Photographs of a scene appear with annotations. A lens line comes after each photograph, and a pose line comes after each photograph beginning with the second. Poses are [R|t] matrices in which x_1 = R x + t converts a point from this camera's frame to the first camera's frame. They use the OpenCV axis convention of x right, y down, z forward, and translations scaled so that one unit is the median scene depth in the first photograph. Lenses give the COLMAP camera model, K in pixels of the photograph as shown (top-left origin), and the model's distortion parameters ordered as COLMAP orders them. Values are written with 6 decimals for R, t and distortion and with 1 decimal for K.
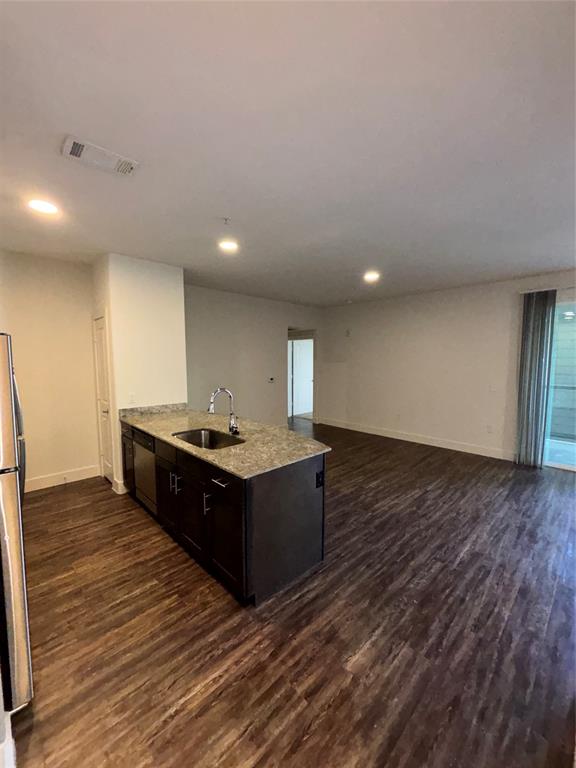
lens RADIAL K [[308.2, 0, 288.0], [0, 308.2, 384.0], [0, 0, 1]] dist [0.000353, -0.000035]
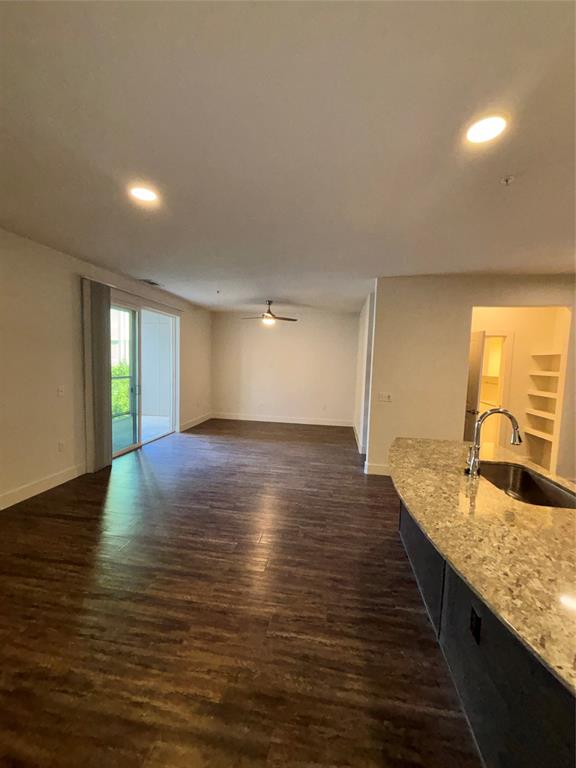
lens RADIAL K [[299.9, 0, 290.9], [0, 299.9, 379.4], [0, 0, 1]] dist [0.090147, -0.000011]
pose [[-0.598129, -0.068933, 0.798429, -0.419183], [0.031762, 0.993472, 0.109566, -0.126458], [-0.800770, 0.090894, -0.592035, 1.521461]]
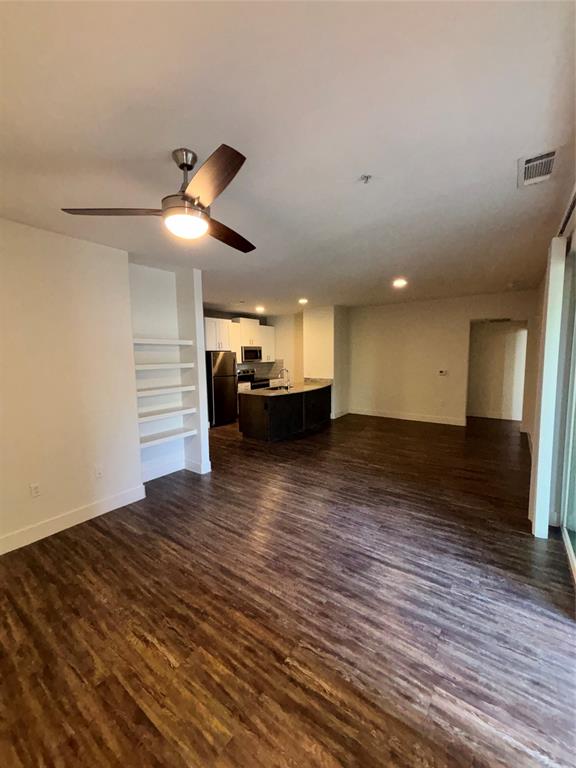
lens RADIAL K [[313.6, 0, 290.5], [0, 313.6, 380.9], [0, 0, 1]] dist [-0.000645, -0.000455]
pose [[0.167565, 0.083596, -0.982310, 1.844754], [-0.069061, 0.994946, 0.072890, -0.057633], [0.983439, 0.055626, 0.172491, 0.555869]]
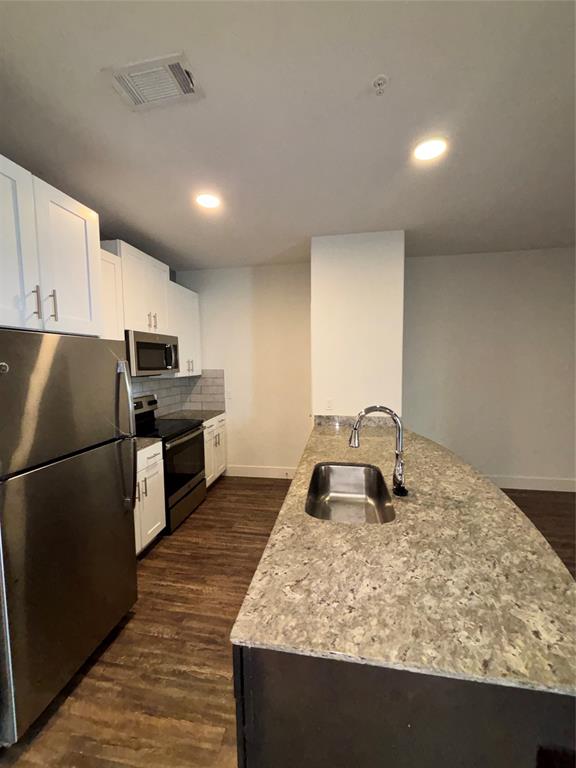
lens RADIAL K [[307.8, 0, 288.0], [0, 307.8, 384.0], [0, 0, 1]] dist [-0.000180, 0.000035]
pose [[0.588425, 0.052225, -0.806864, 0.119778], [-0.053431, 0.998242, 0.025646, -0.027269], [0.806785, 0.028021, 0.590181, 0.459502]]
